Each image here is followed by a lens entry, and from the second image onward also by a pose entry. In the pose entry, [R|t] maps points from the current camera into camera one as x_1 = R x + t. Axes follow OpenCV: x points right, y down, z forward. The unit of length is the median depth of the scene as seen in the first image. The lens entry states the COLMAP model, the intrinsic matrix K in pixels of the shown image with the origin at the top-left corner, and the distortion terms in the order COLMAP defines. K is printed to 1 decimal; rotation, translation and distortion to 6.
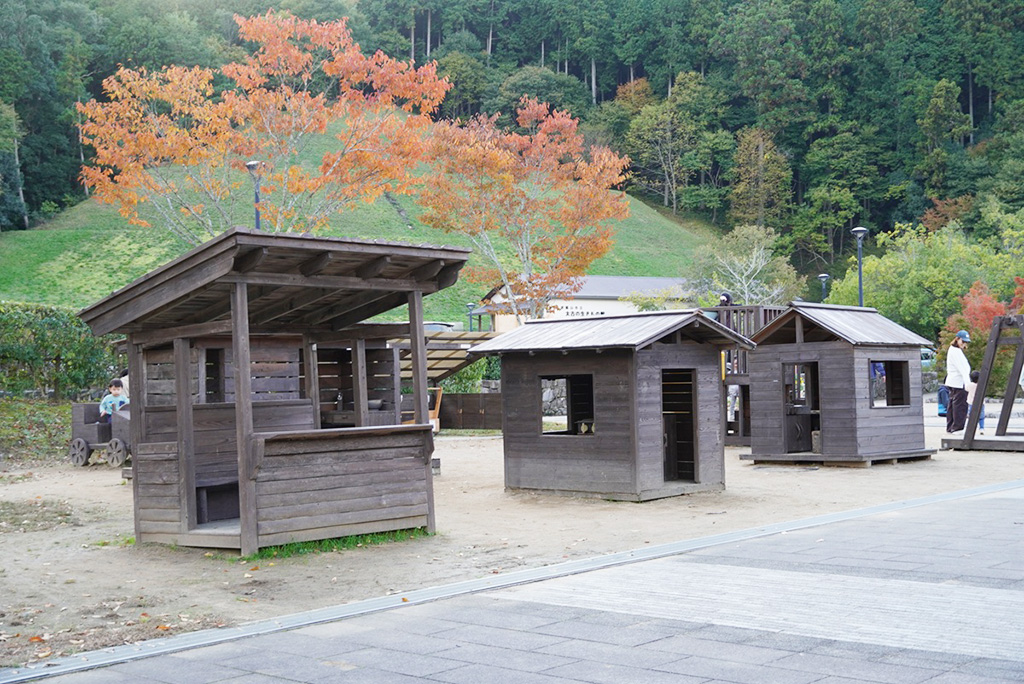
lens RADIAL K [[1280.2, 0, 512.1], [0, 1280.2, 343.1], [0, 0, 1]] dist [0.030213, 0.000000]
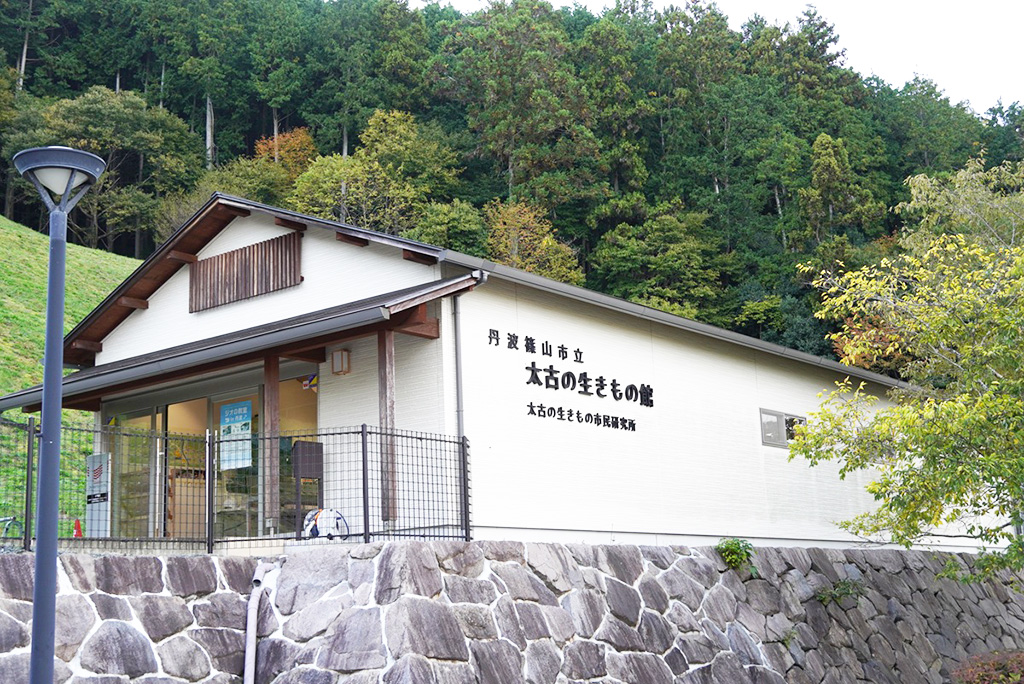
lens RADIAL K [[1280.2, 0, 510.2], [0, 1280.2, 341.8], [0, 0, 1]] dist [0.030213, 0.000000]
pose [[0.929042, 0.052496, 0.366230, -0.021881], [0.020406, 0.981105, -0.192396, 0.007056], [-0.369410, 0.186217, 0.910417, 0.467908]]
